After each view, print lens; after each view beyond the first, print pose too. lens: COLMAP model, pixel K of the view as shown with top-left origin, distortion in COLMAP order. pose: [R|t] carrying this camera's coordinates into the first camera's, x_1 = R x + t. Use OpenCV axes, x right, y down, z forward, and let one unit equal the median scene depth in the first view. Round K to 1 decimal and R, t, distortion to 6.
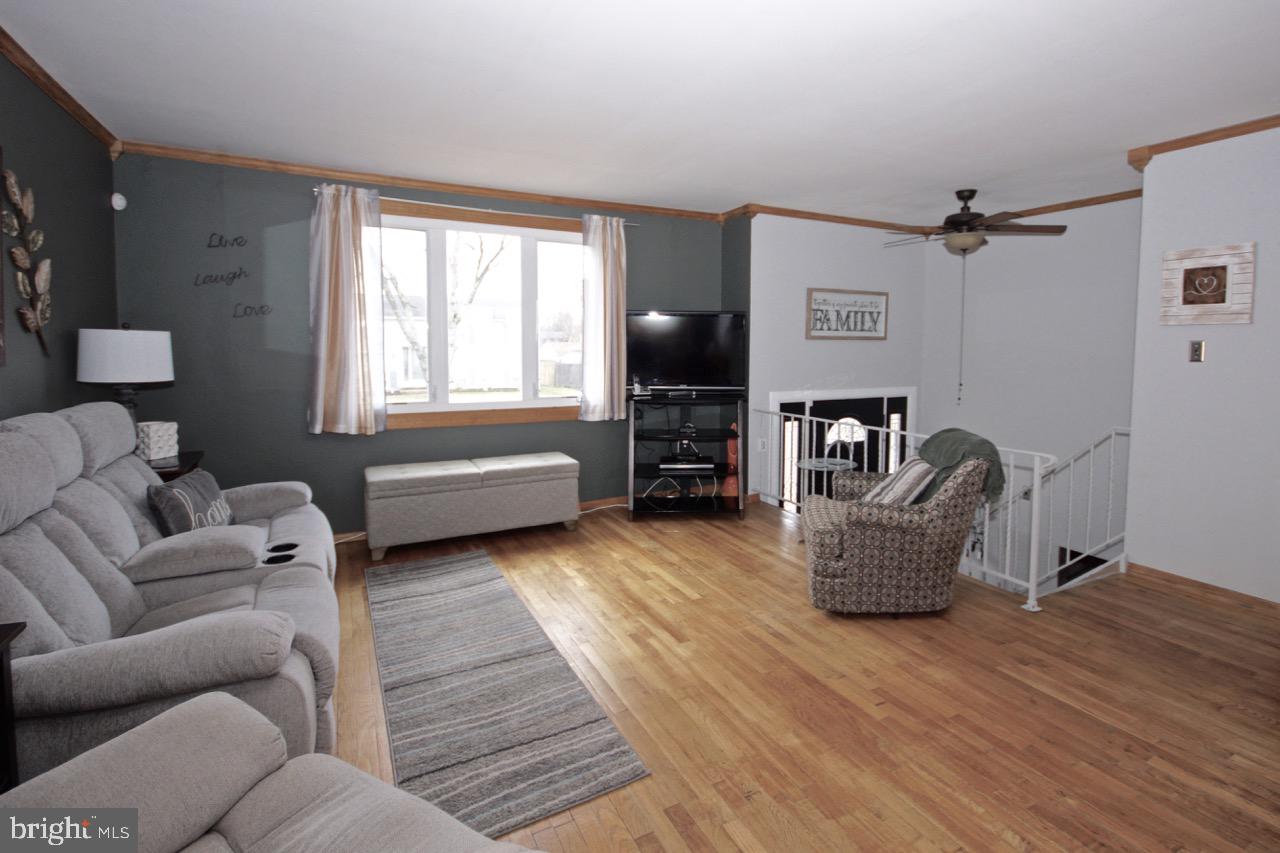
lens RADIAL K [[630.2, 0, 689.0], [0, 630.2, 384.8], [0, 0, 1]] dist [0.001260, -0.007682]
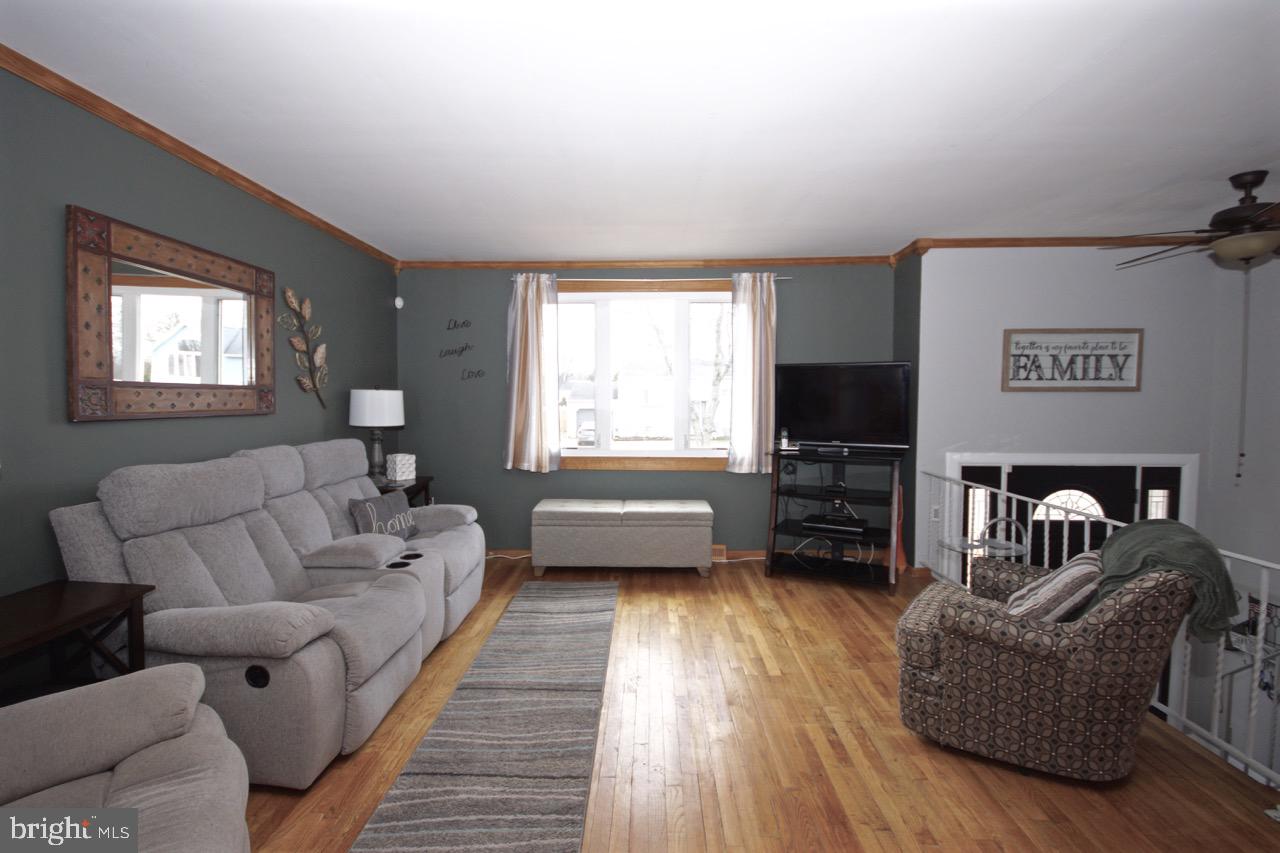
lens RADIAL K [[559.6, 0, 626.1], [0, 559.6, 421.7], [0, 0, 1]] dist [0.001528, -0.005838]
pose [[0.850626, 0.017991, -0.525464, 0.216546], [-0.029613, 0.999467, -0.013717, -0.010234], [0.524937, 0.027229, 0.850705, 0.159979]]
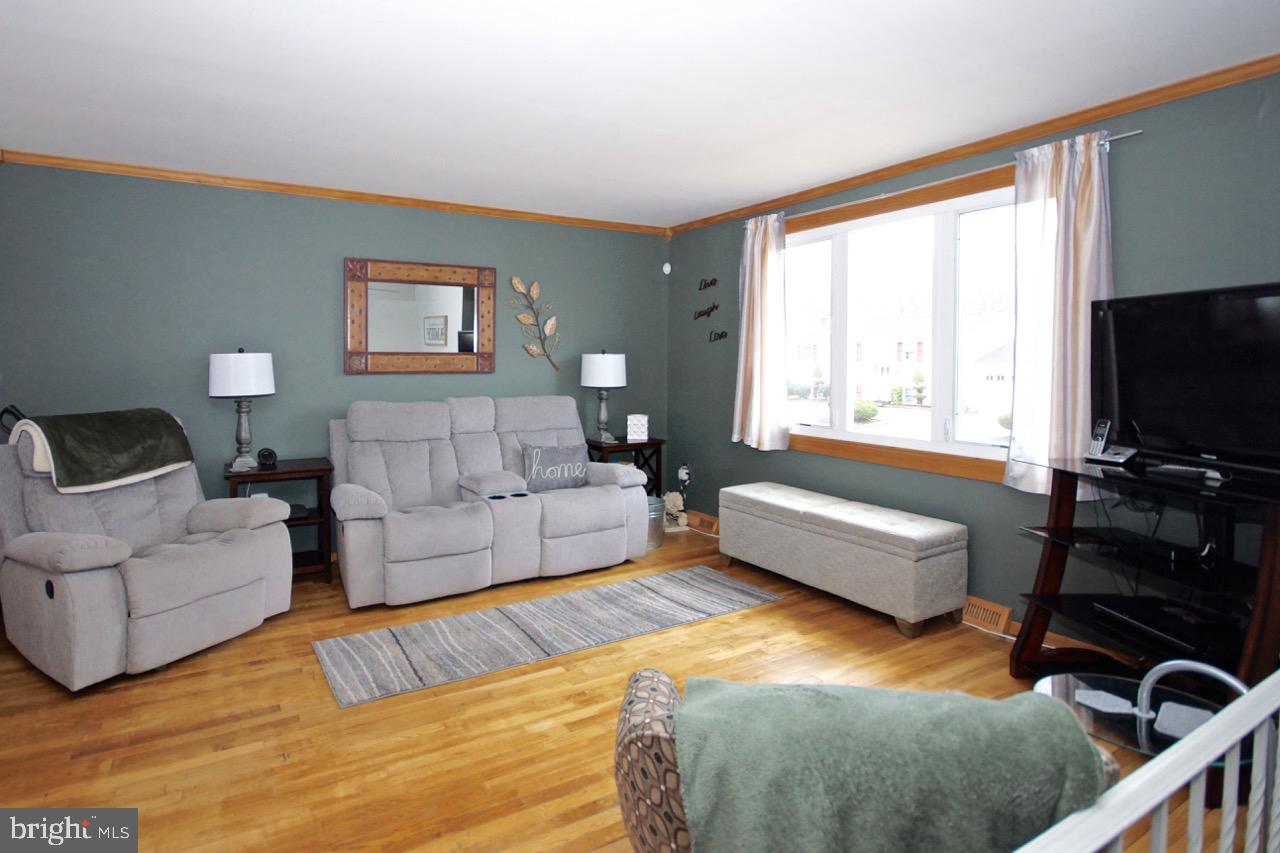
lens RADIAL K [[649.1, 0, 548.5], [0, 649.1, 375.6], [0, 0, 1]] dist [0.001096, -0.001150]
pose [[-0.034312, 0.020403, -0.999203, 0.611991], [-0.063472, 0.997729, 0.022553, -0.047744], [0.997394, 0.064195, -0.032939, 0.722527]]
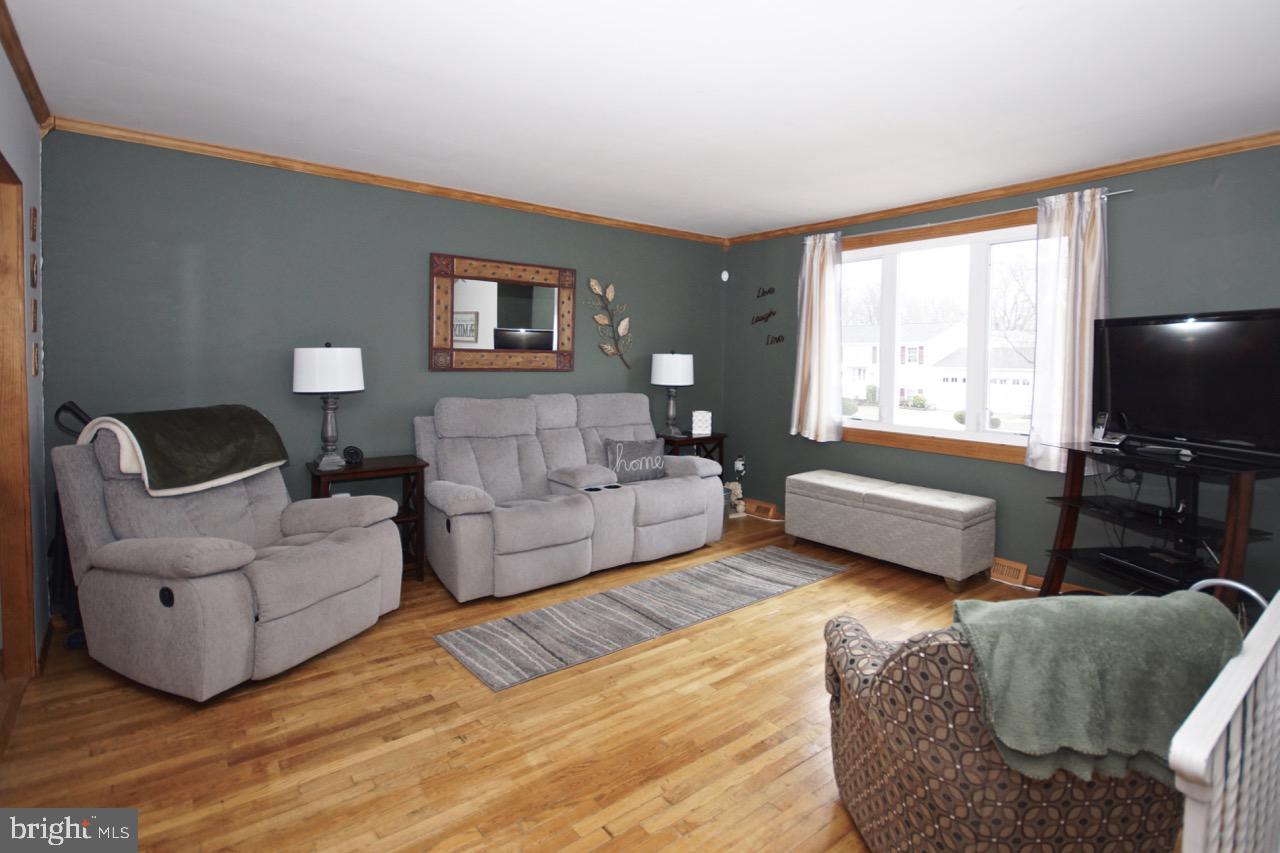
lens RADIAL K [[641.1, 0, 683.7], [0, 641.1, 377.6], [0, 0, 1]] dist [-0.000267, 0.000465]
pose [[0.182967, 0.025950, -0.982776, 0.661432], [-0.075889, 0.997042, 0.012198, -0.037009], [0.980186, 0.072350, 0.184395, 0.558769]]
